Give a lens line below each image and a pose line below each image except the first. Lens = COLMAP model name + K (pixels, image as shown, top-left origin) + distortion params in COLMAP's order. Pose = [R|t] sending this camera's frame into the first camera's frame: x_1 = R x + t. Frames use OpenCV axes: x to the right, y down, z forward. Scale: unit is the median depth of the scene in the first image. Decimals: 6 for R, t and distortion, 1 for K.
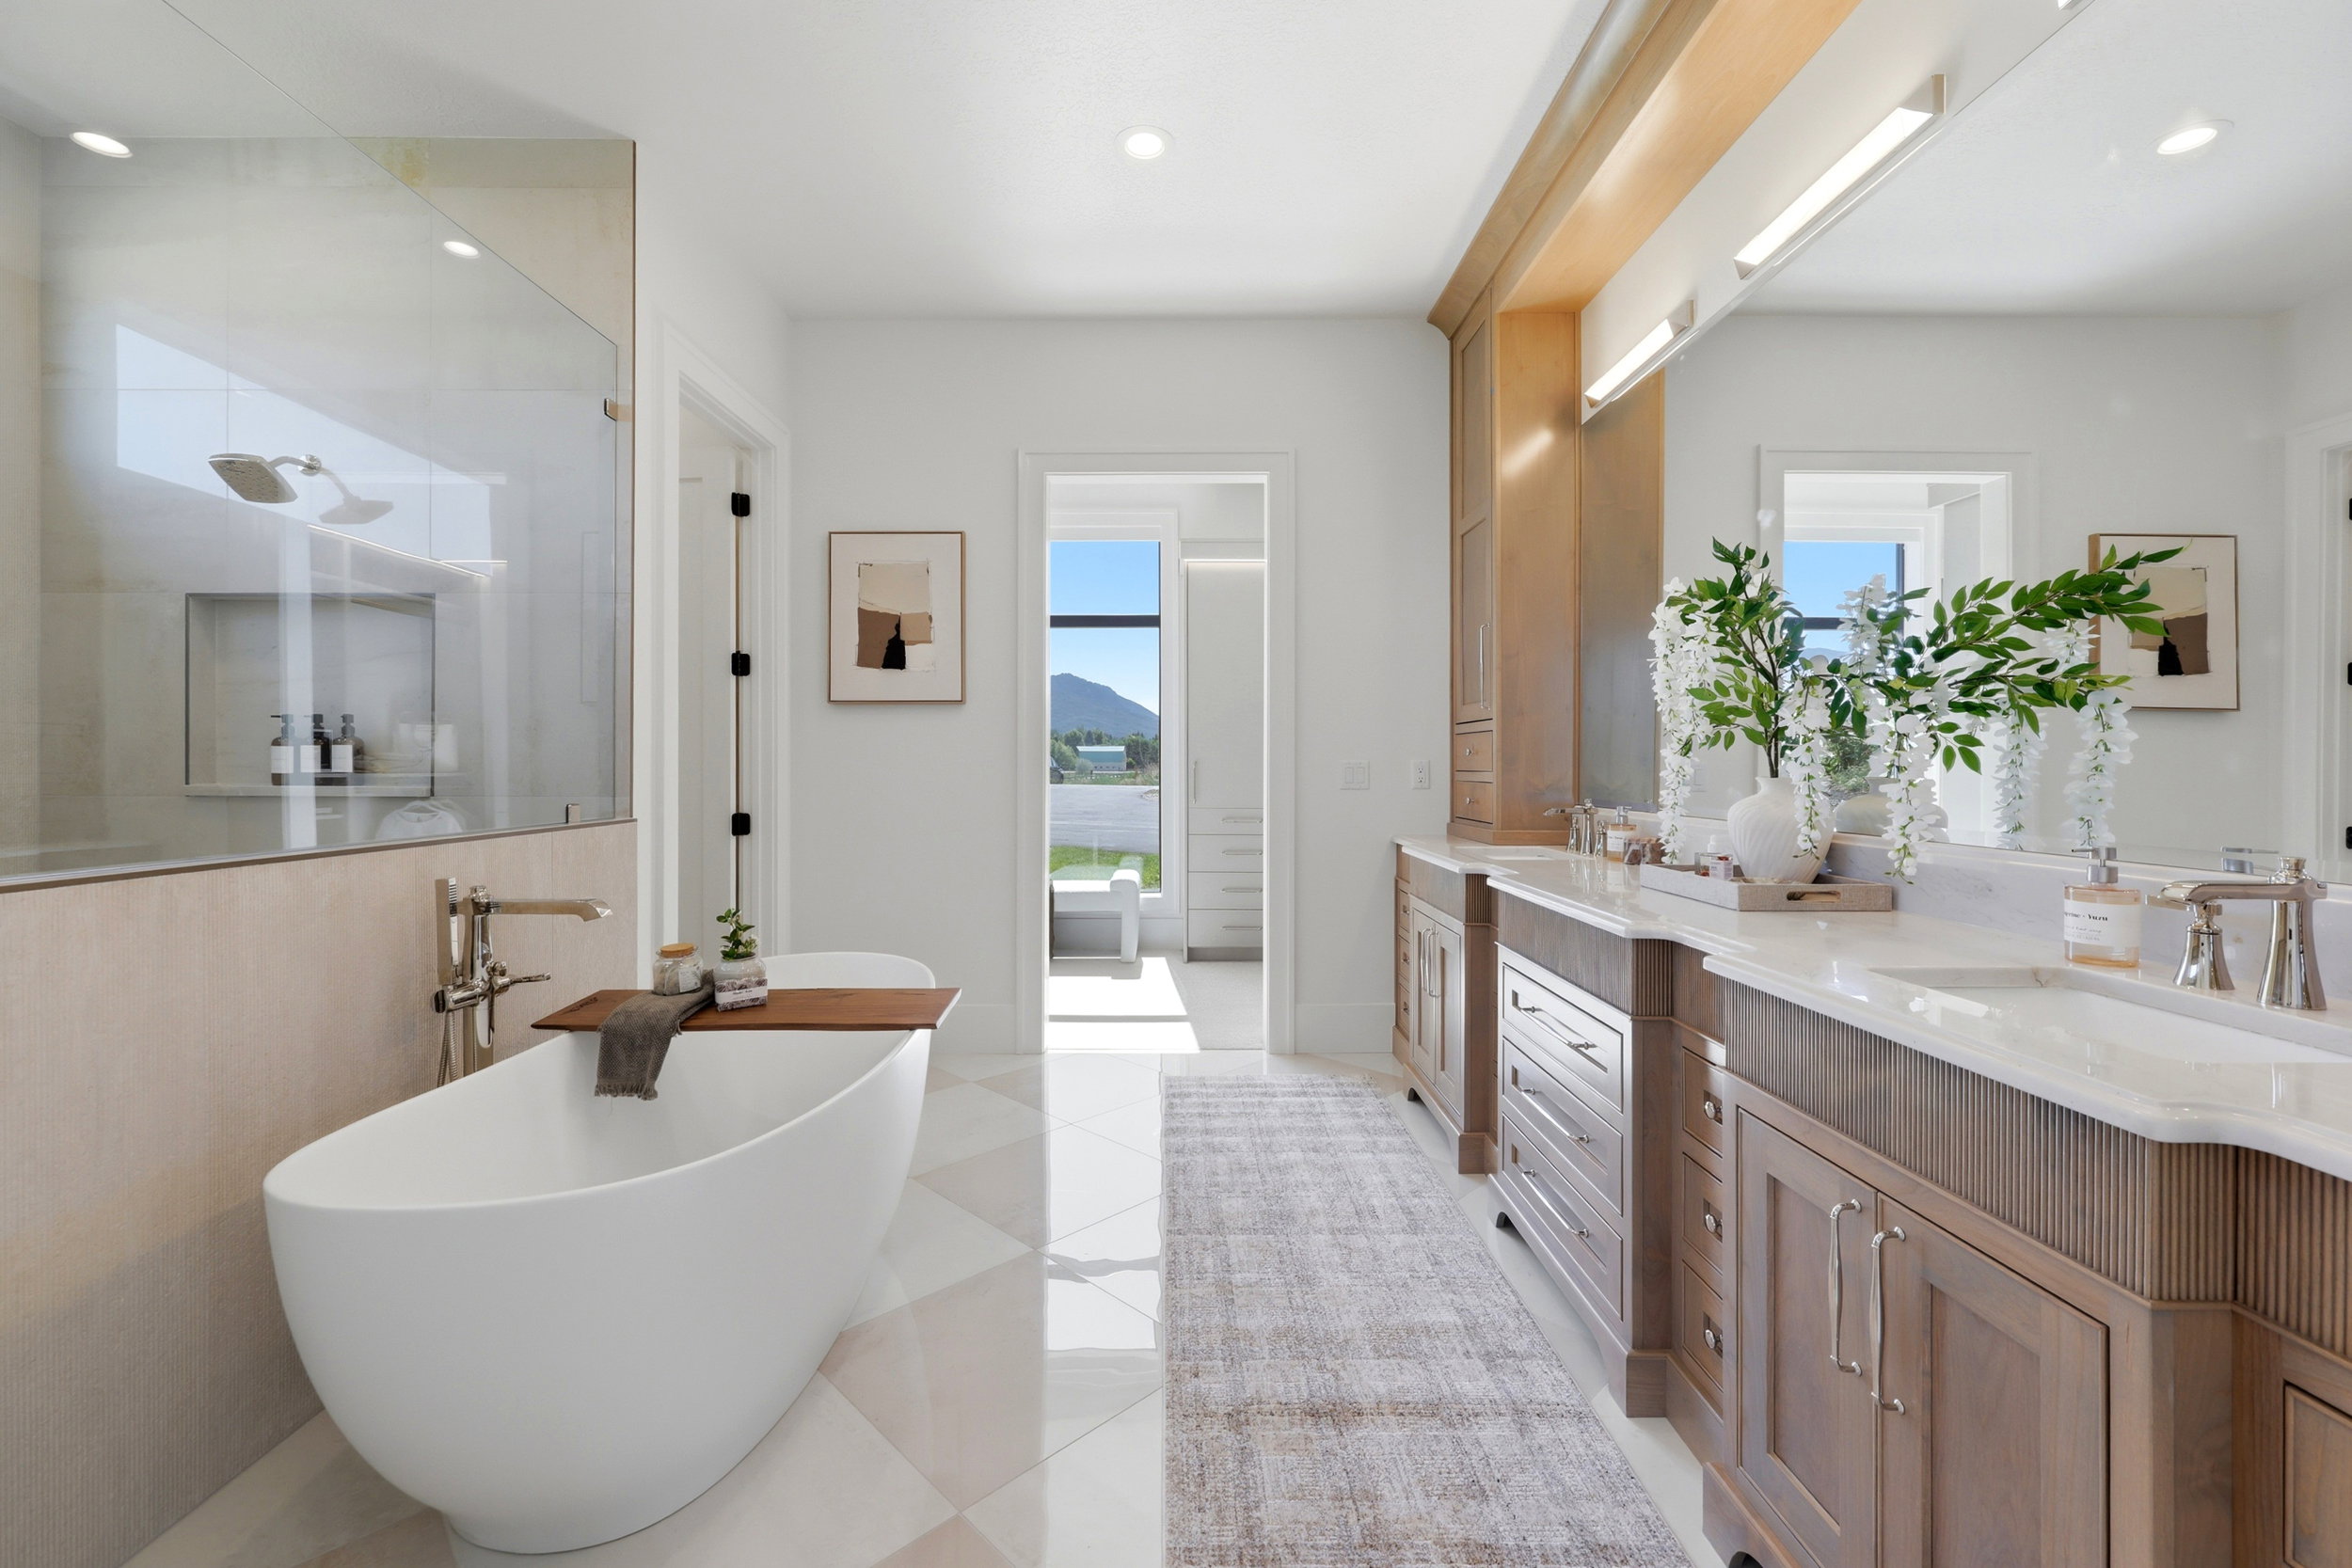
lens RADIAL K [[983.7, 0, 1176.0], [0, 983.7, 784.0], [0, 0, 1]] dist [-0.001797, 0.000289]
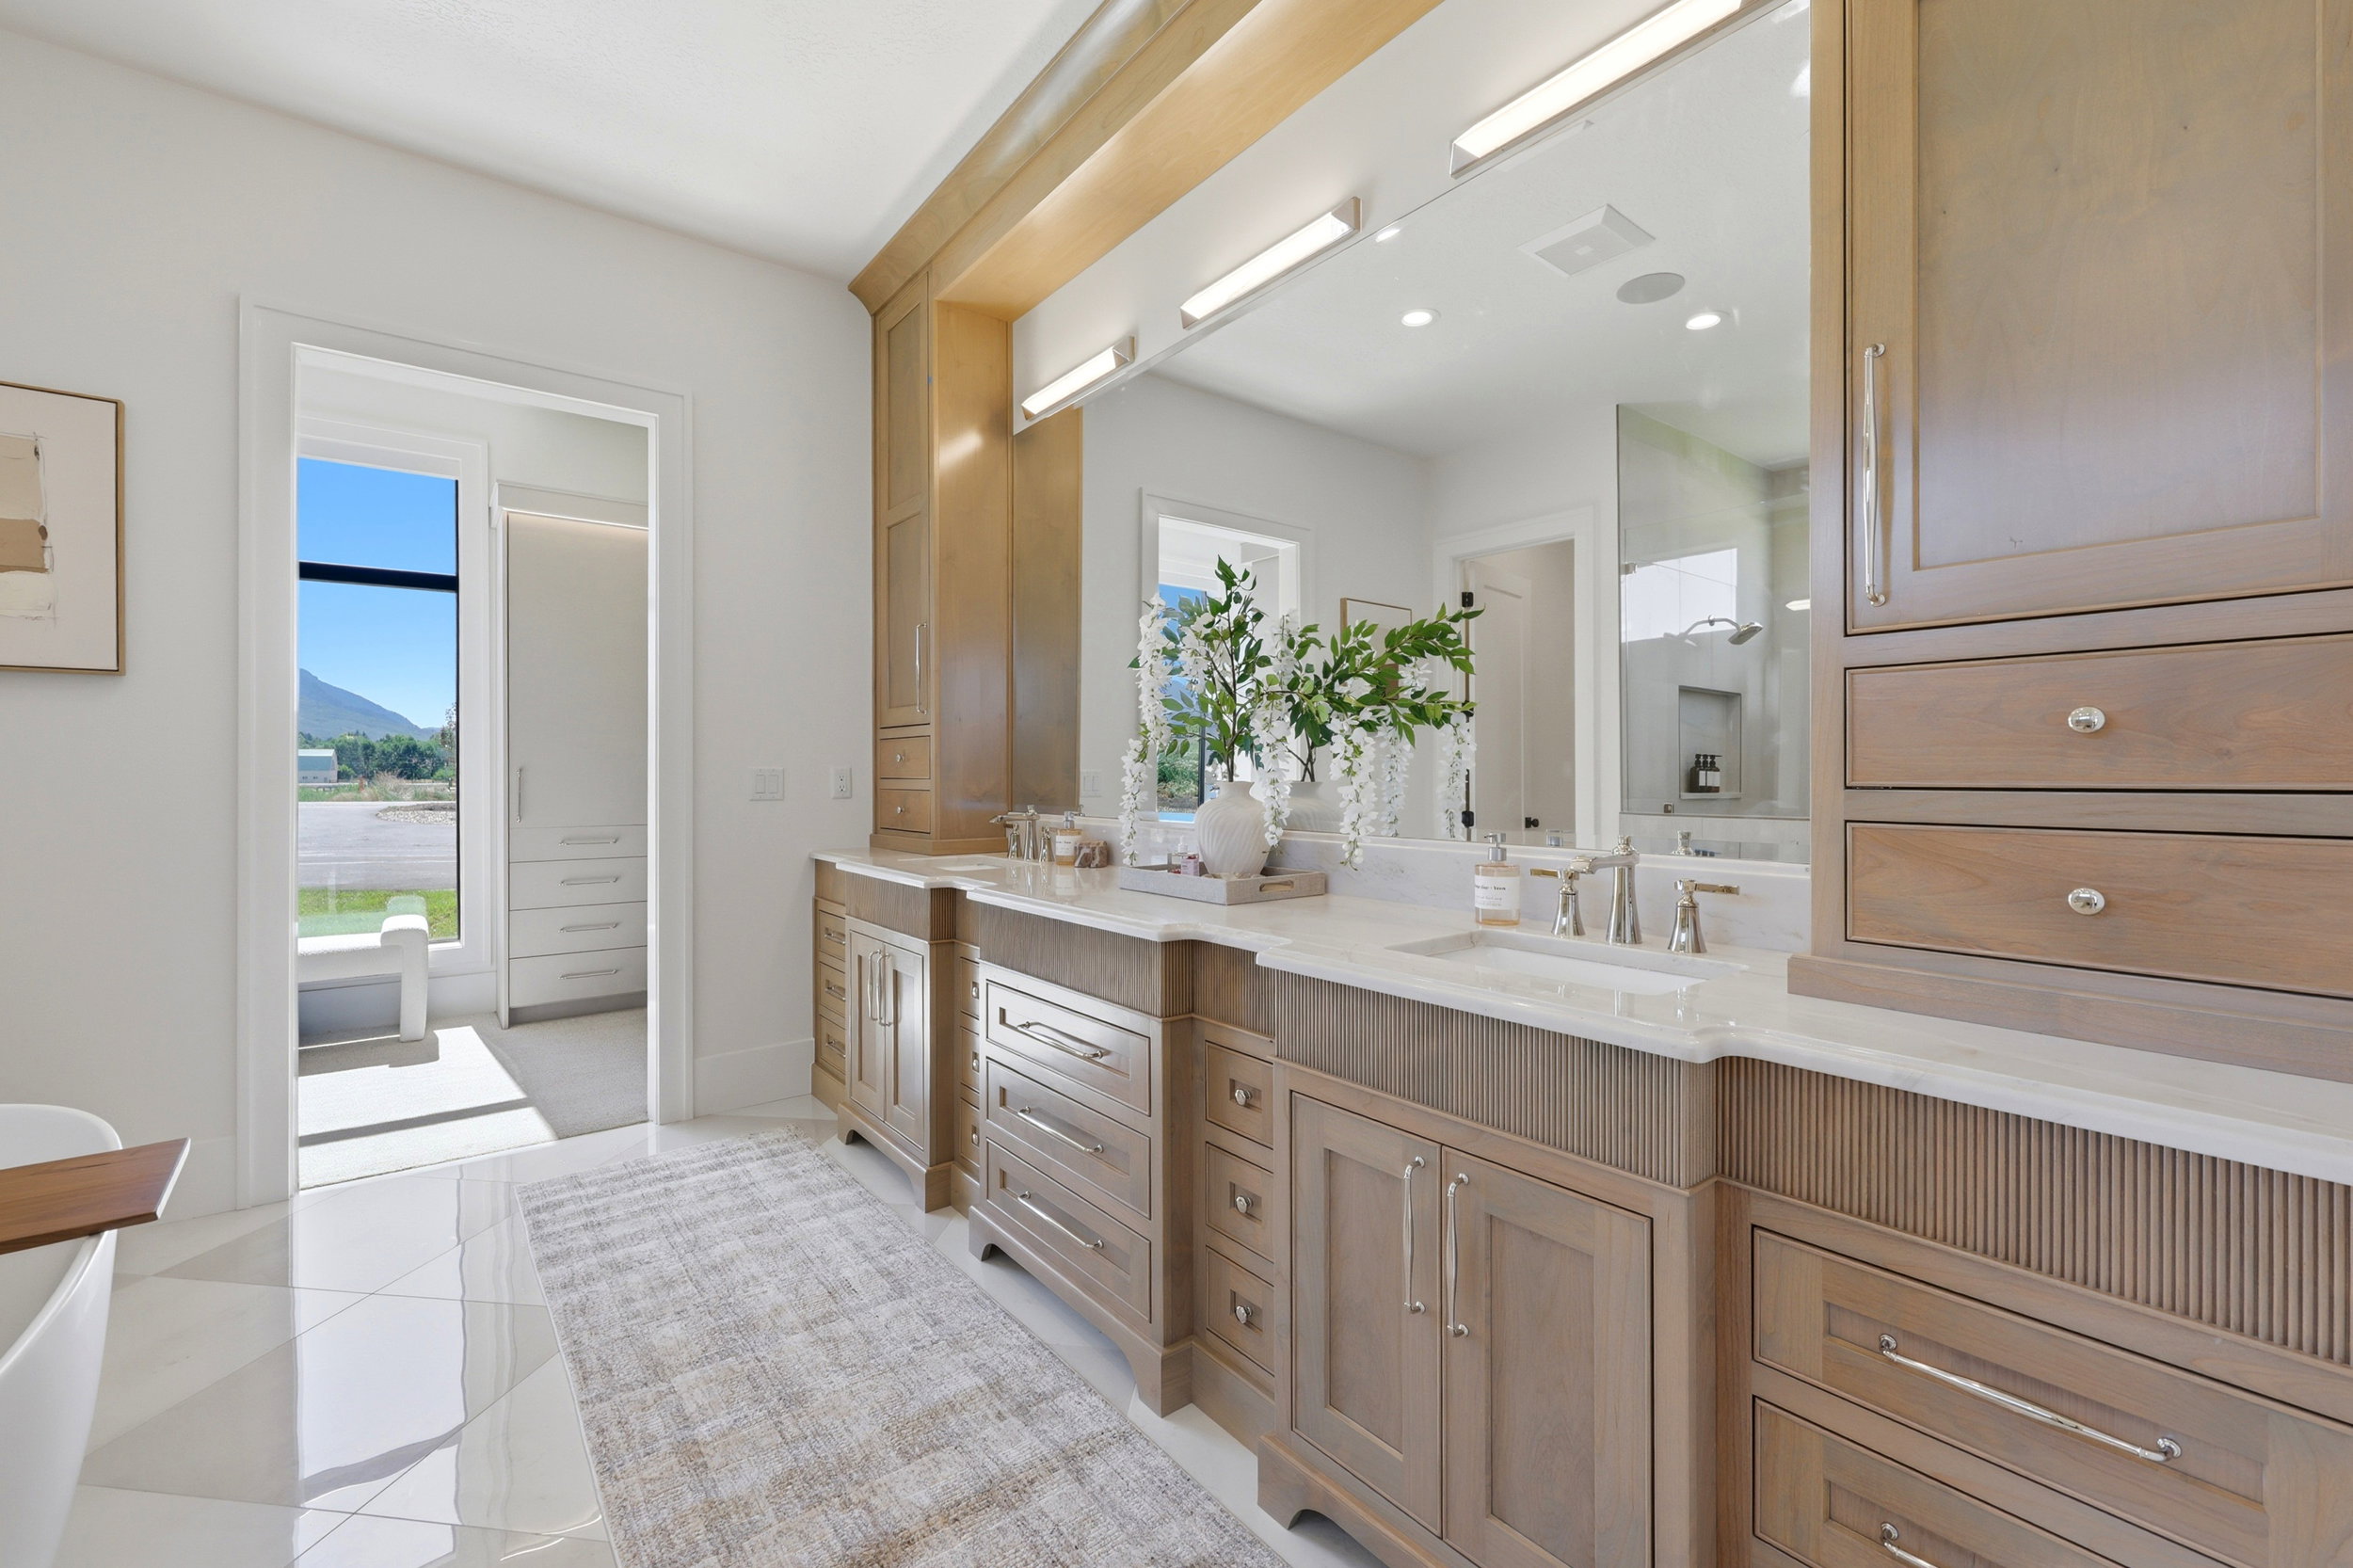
lens RADIAL K [[984.2, 0, 1176.5], [0, 984.2, 784.0], [0, 0, 1]] dist [-0.001797, 0.000289]
pose [[0.789578, -0.008273, 0.613594, -0.106002], [0.013887, 0.999894, -0.004389, -0.000151], [-0.613493, 0.011986, 0.789609, 0.140239]]
